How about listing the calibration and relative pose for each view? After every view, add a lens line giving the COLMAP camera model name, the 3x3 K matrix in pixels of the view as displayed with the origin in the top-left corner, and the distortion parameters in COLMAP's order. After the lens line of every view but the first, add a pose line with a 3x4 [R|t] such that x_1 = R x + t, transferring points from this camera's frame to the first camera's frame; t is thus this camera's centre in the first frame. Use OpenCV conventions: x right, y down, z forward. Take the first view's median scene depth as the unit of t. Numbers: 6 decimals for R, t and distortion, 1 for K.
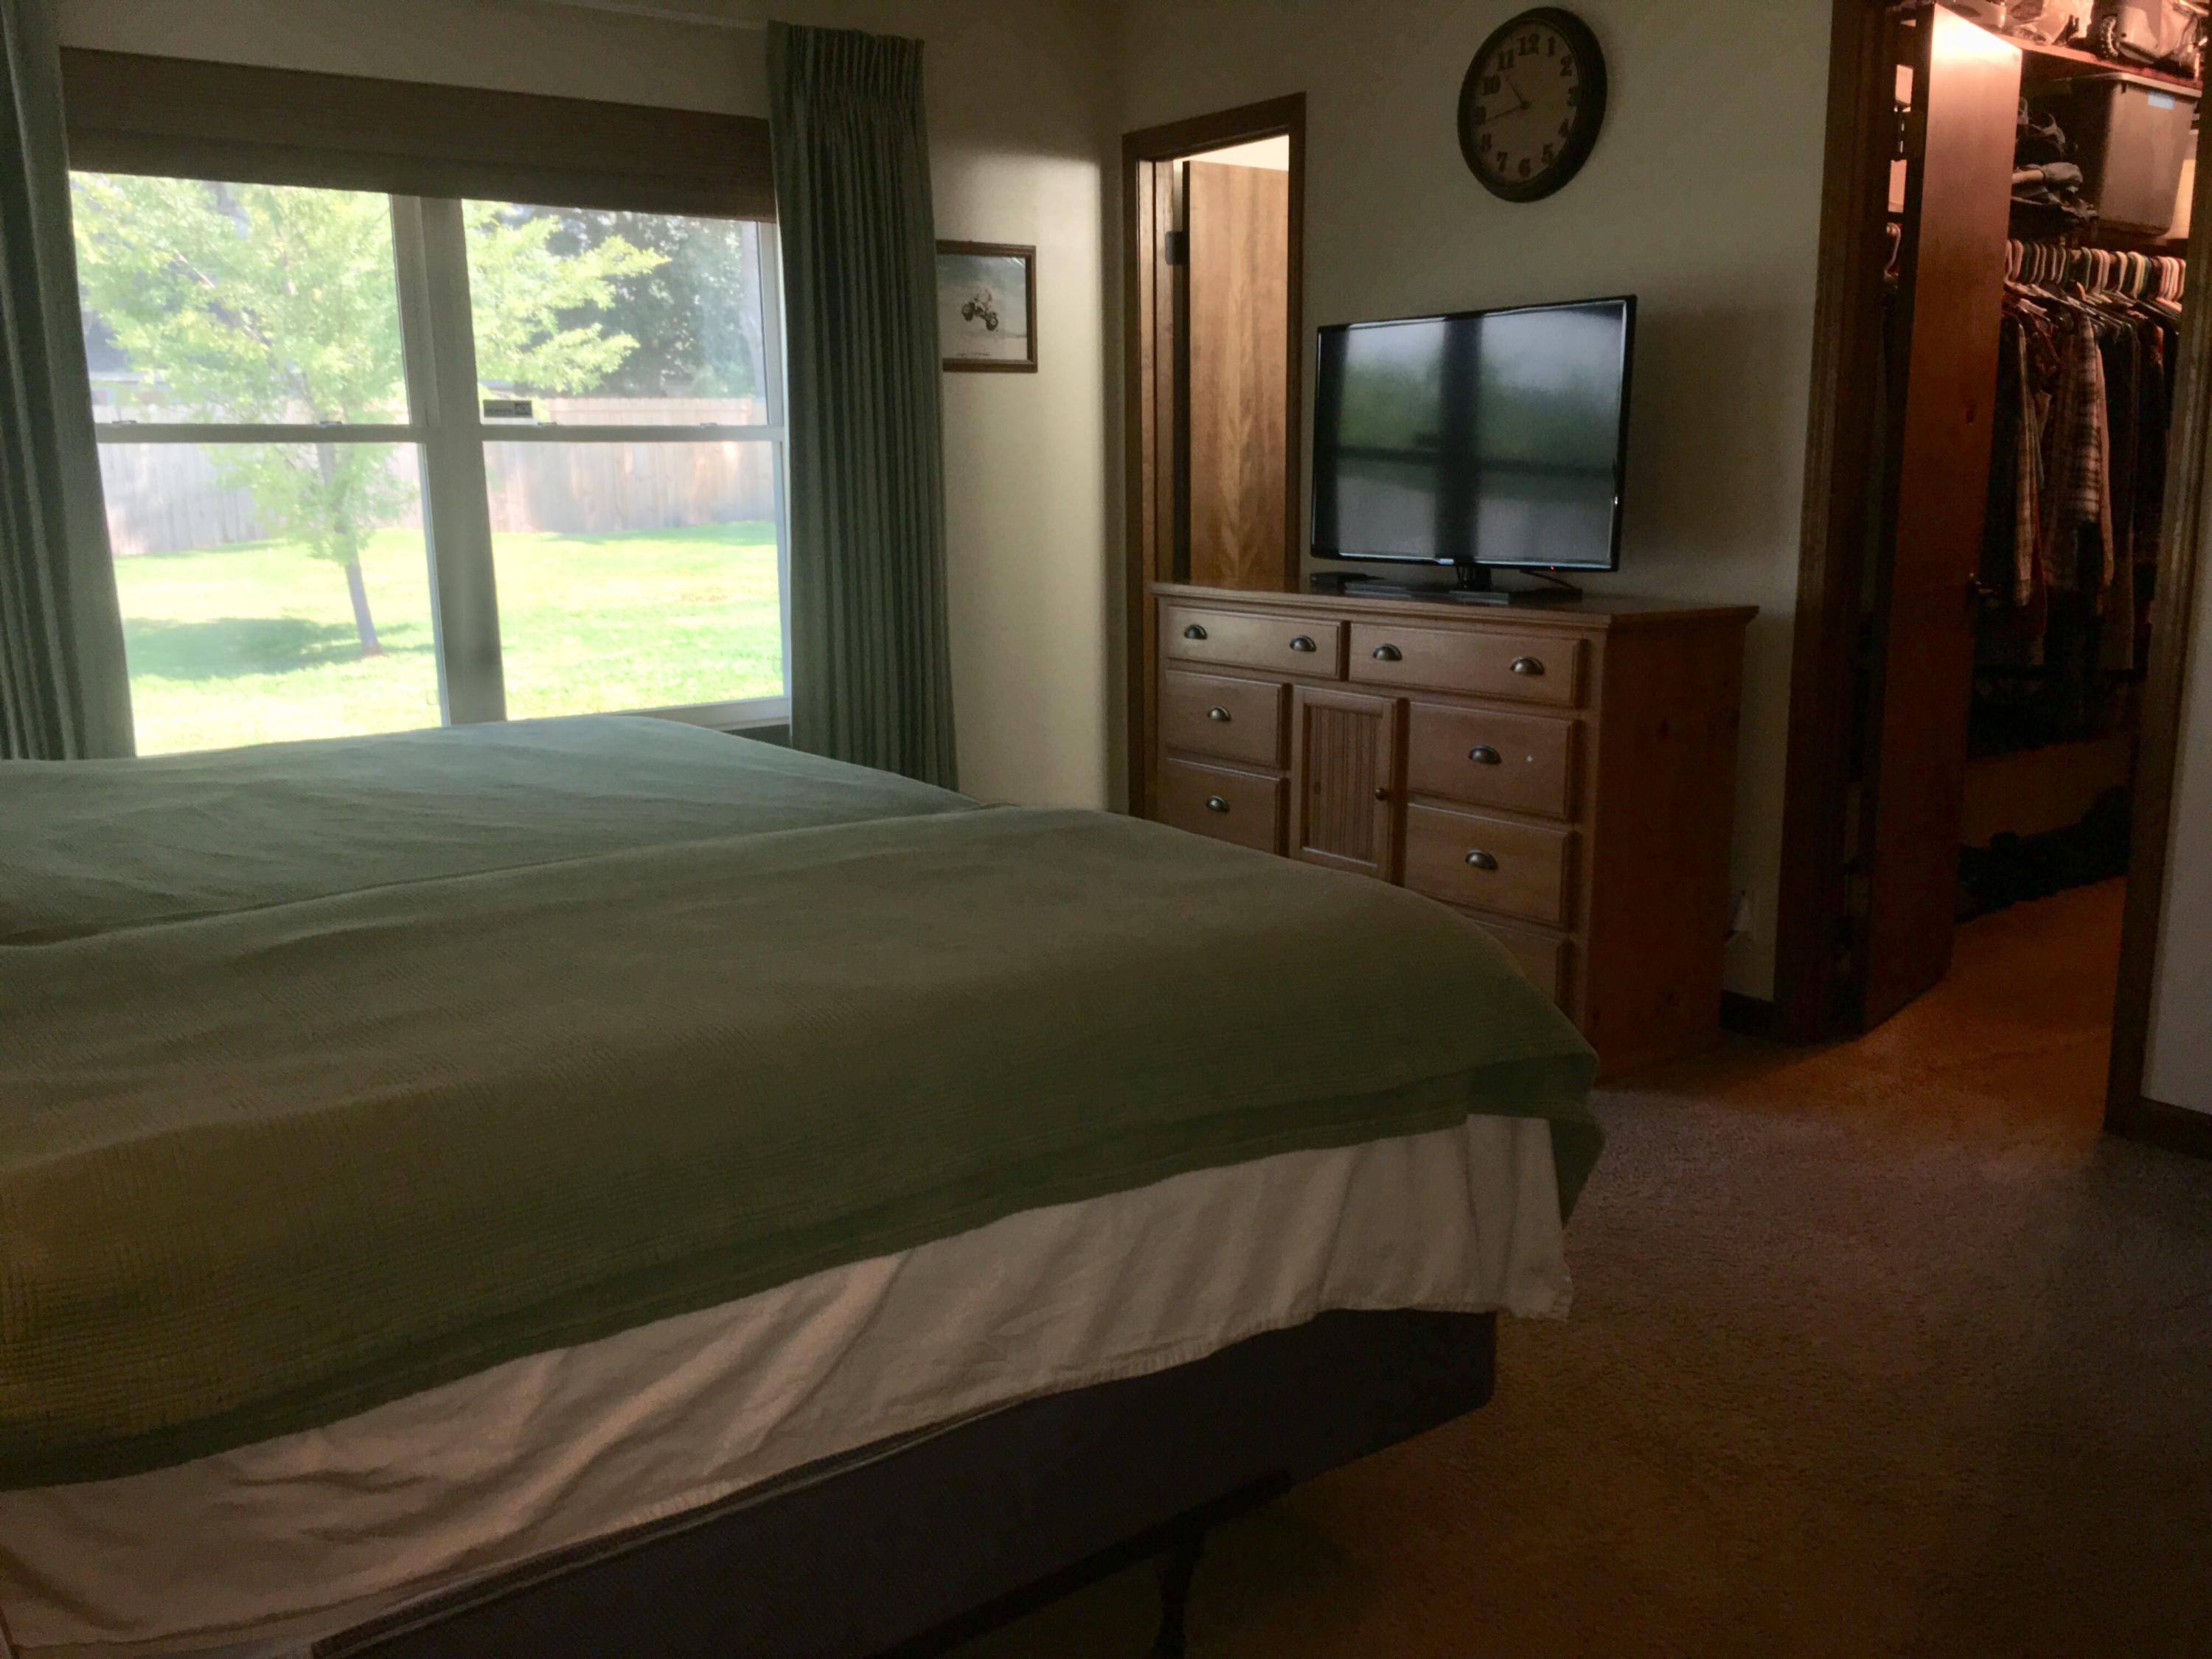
lens RADIAL K [[1880.5, 0, 1069.5], [0, 1880.5, 833.2], [0, 0, 1]] dist [0.145649, -0.231601]
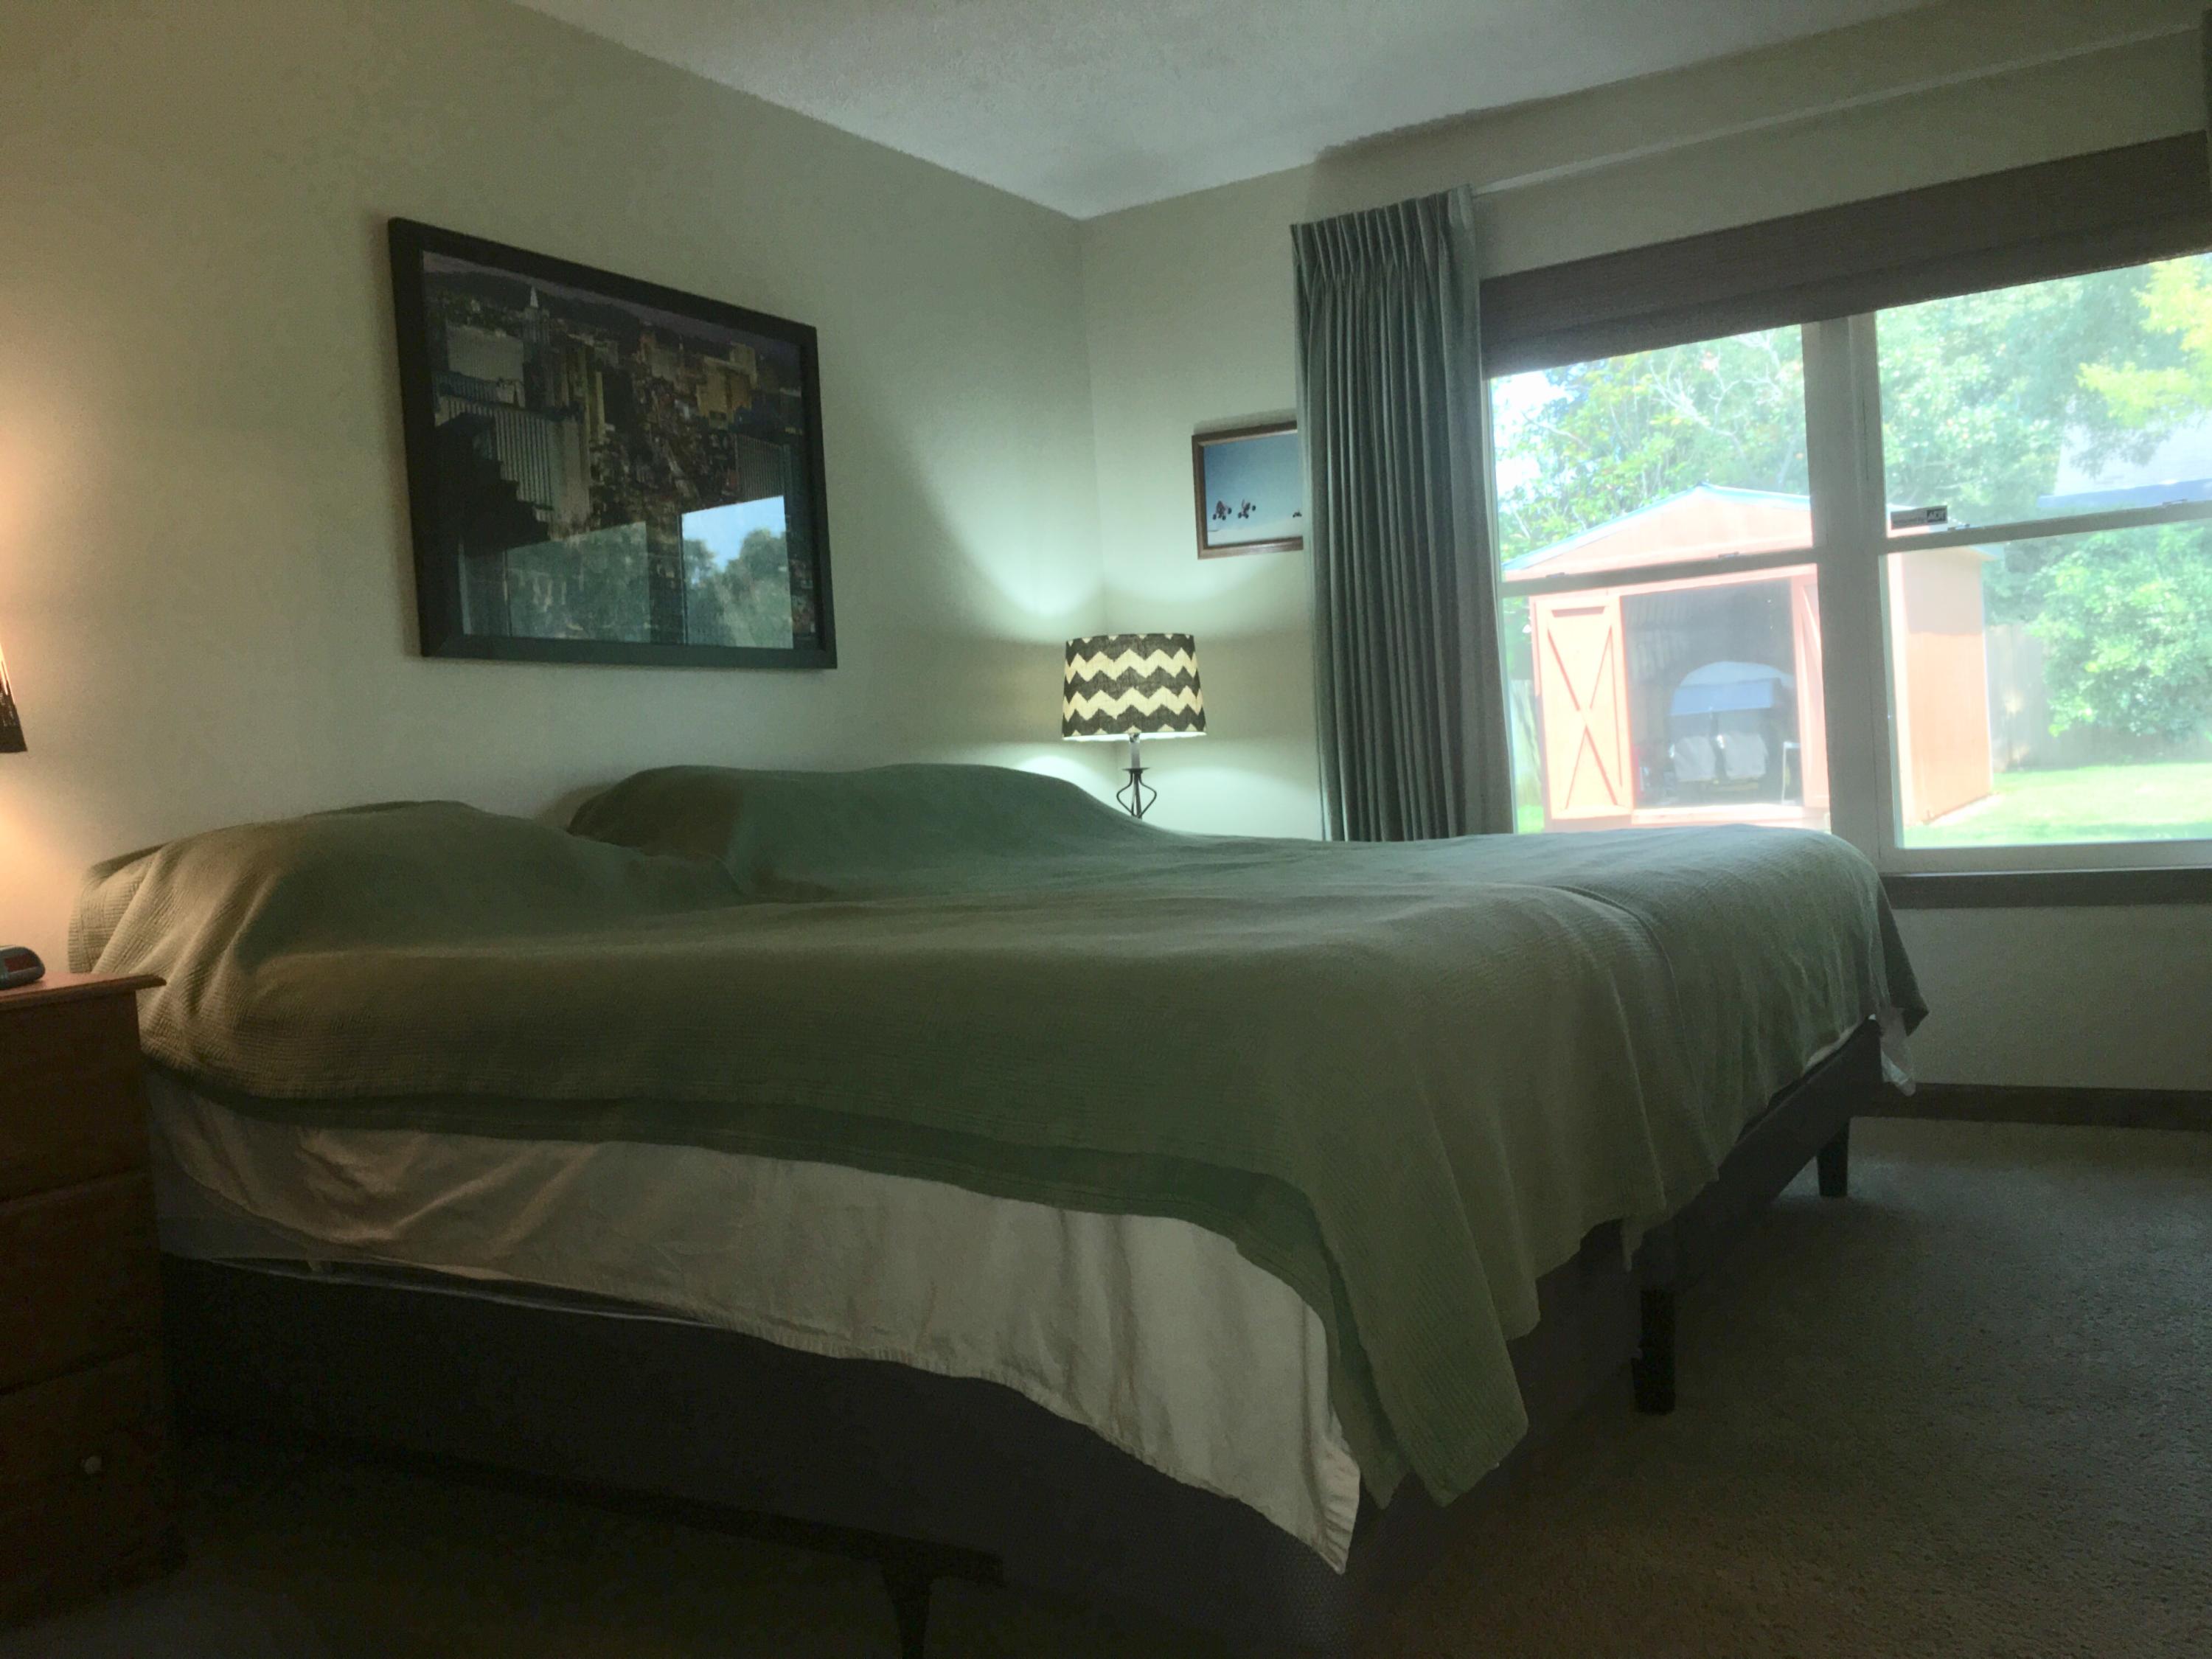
lens RADIAL K [[1880.5, 0, 1069.5], [0, 1880.5, 833.2], [0, 0, 1]] dist [0.145649, -0.231601]
pose [[0.354982, 0.013747, -0.934772, 1.152821], [-0.117379, 0.992635, -0.029977, 0.019862], [0.927475, 0.120364, 0.353981, 0.800996]]
